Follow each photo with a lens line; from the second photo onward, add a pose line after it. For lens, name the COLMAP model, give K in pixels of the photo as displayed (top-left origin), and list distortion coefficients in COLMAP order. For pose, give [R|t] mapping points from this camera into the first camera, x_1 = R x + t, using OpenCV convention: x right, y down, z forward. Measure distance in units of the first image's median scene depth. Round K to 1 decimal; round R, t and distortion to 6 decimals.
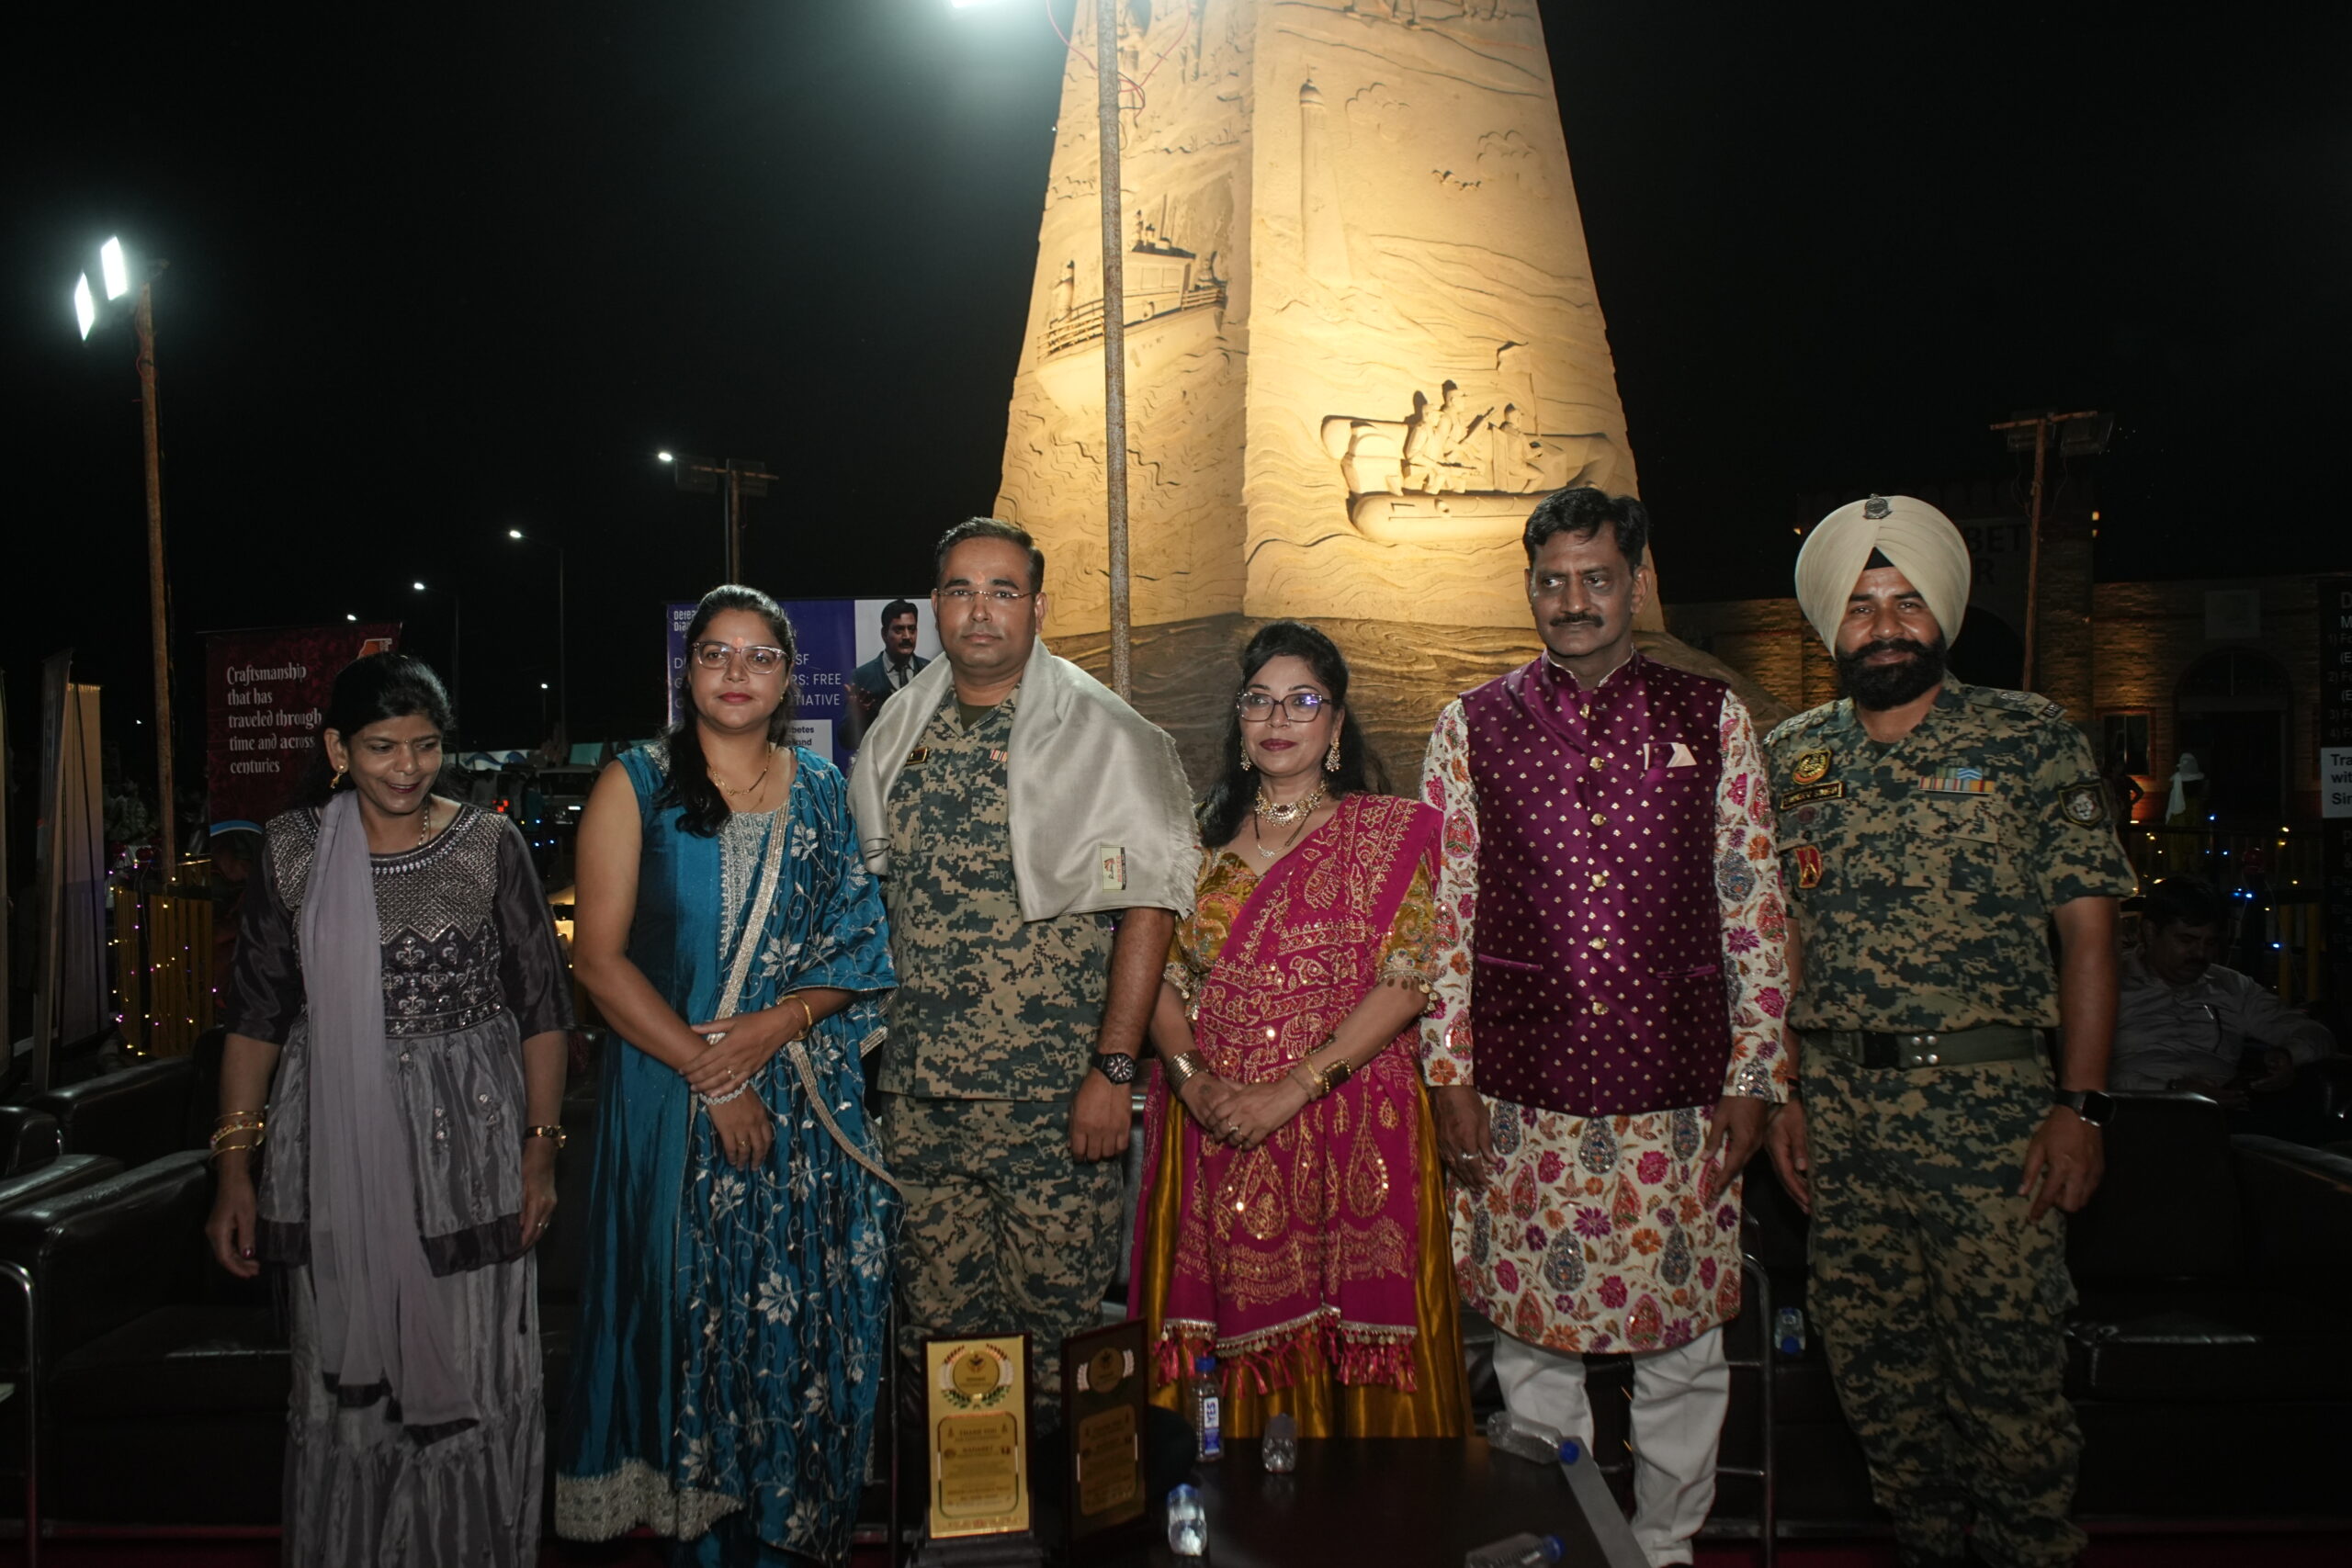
lens RADIAL K [[1626.4, 0, 1177.5], [0, 1626.4, 785.4], [0, 0, 1]] dist [-0.001398, 0.000672]
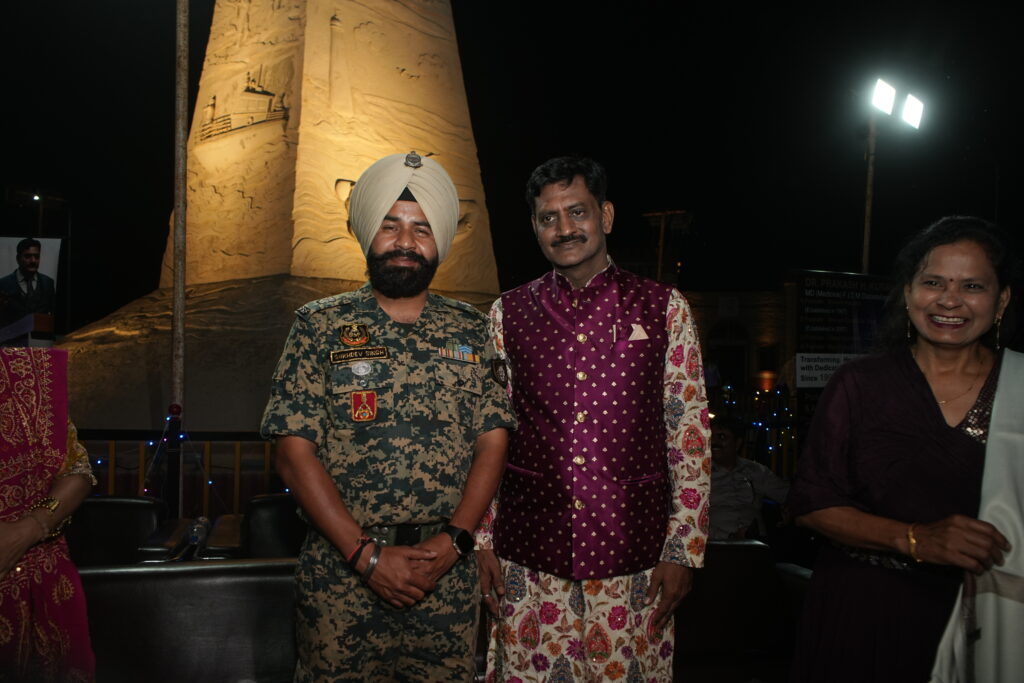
lens RADIAL K [[708.2, 0, 512.7], [0, 708.2, 342.1], [0, 0, 1]] dist [-0.001398, 0.000672]
pose [[0.933976, 0.044939, 0.354500, -0.025752], [-0.030139, 0.998432, -0.047163, 0.023413], [-0.356063, 0.033364, 0.933866, 0.418661]]
